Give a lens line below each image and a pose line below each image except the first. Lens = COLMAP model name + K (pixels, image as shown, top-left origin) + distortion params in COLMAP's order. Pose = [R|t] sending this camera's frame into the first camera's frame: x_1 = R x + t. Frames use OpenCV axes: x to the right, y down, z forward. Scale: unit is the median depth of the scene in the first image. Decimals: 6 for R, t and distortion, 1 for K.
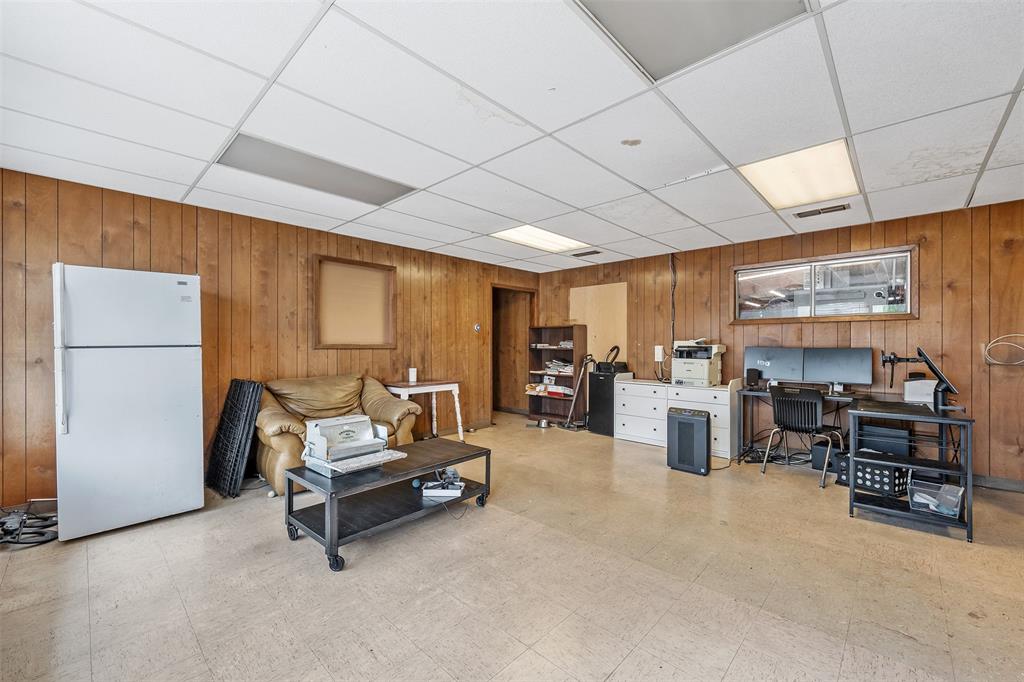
lens RADIAL K [[411.0, 0, 518.1], [0, 411.0, 338.8], [0, 0, 1]] dist [0.000616, 0.000252]
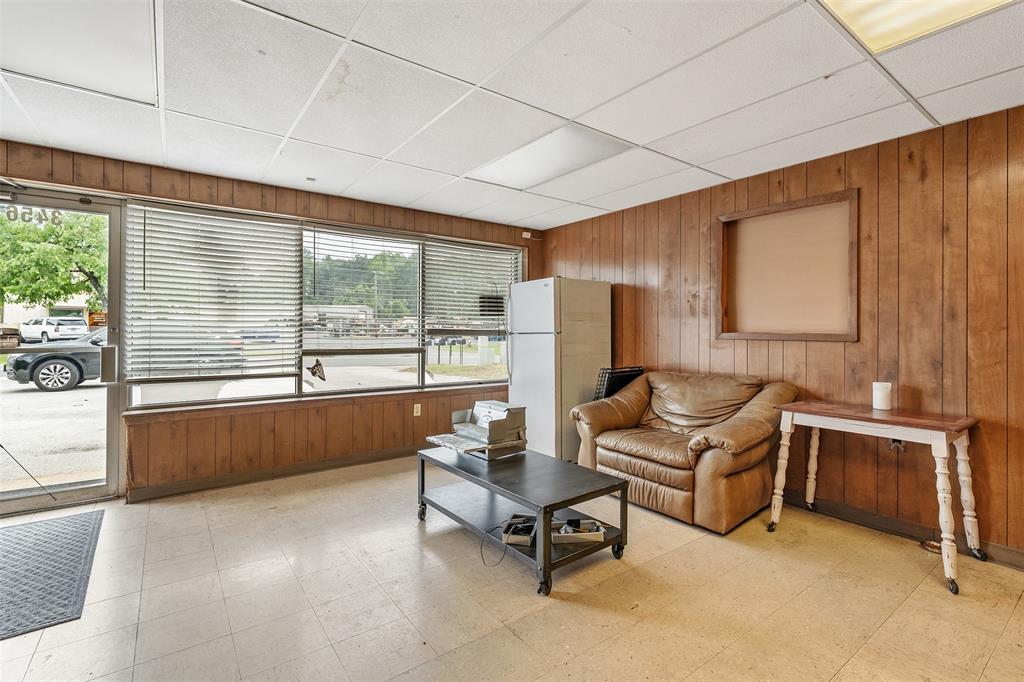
lens RADIAL K [[470.2, 0, 514.3], [0, 470.2, 330.6], [0, 0, 1]] dist [-0.002336, -0.000527]
pose [[-0.182981, -0.002887, -0.983112, 0.399876], [0.007456, 0.999963, -0.004325, 0.008945], [0.983088, -0.008122, -0.182953, 0.703089]]
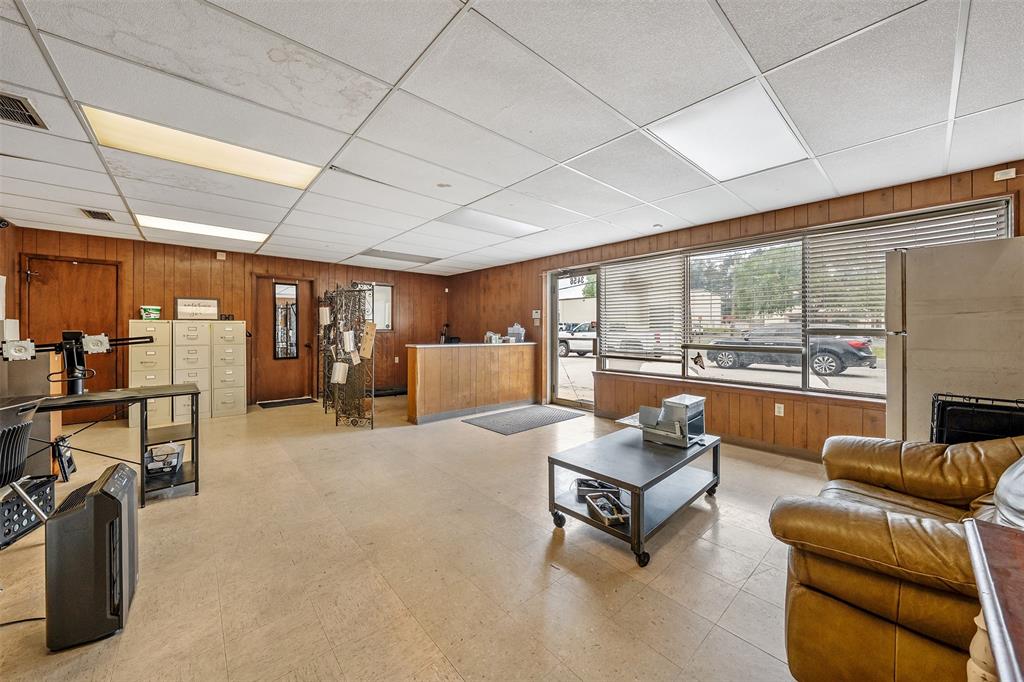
lens RADIAL K [[369.0, 0, 515.2], [0, 369.0, 331.9], [0, 0, 1]] dist [-0.000568, -0.000071]
pose [[-0.995616, -0.004347, 0.093434, -0.045303], [-0.004984, 0.999966, -0.006583, 0.014425], [-0.093402, -0.007020, -0.995604, 1.135012]]
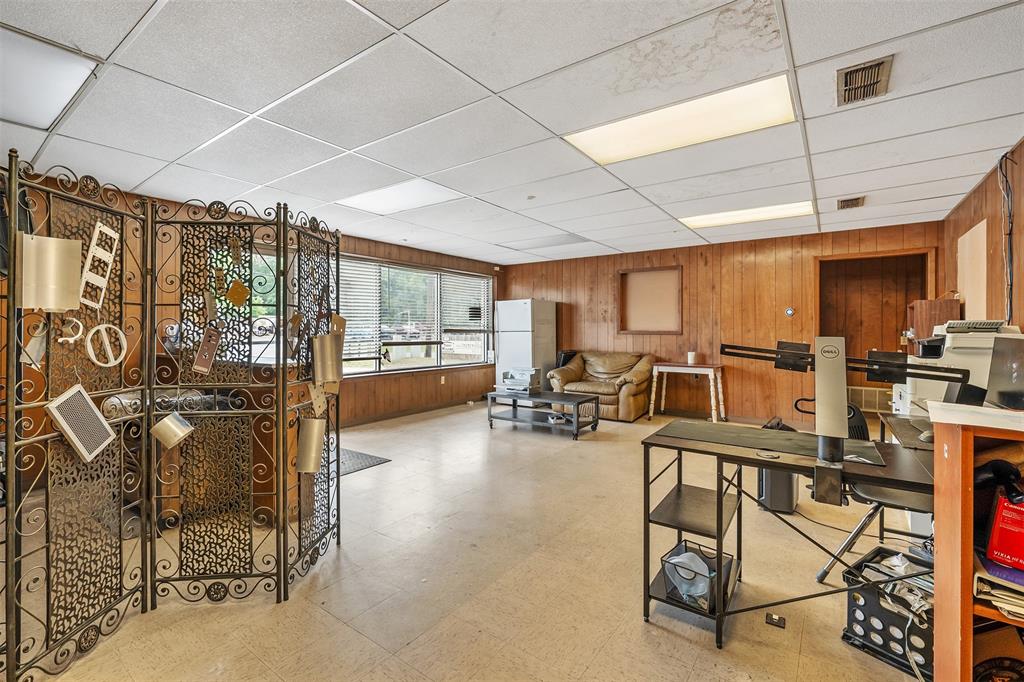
lens RADIAL K [[450.6, 0, 512.6], [0, 450.6, 330.3], [0, 0, 1]] dist [-0.000592, -0.000102]
pose [[0.126815, -0.001665, -0.991925, 0.966101], [0.010510, 0.999945, -0.000335, 0.007146], [0.991871, -0.010382, 0.126825, 0.369443]]
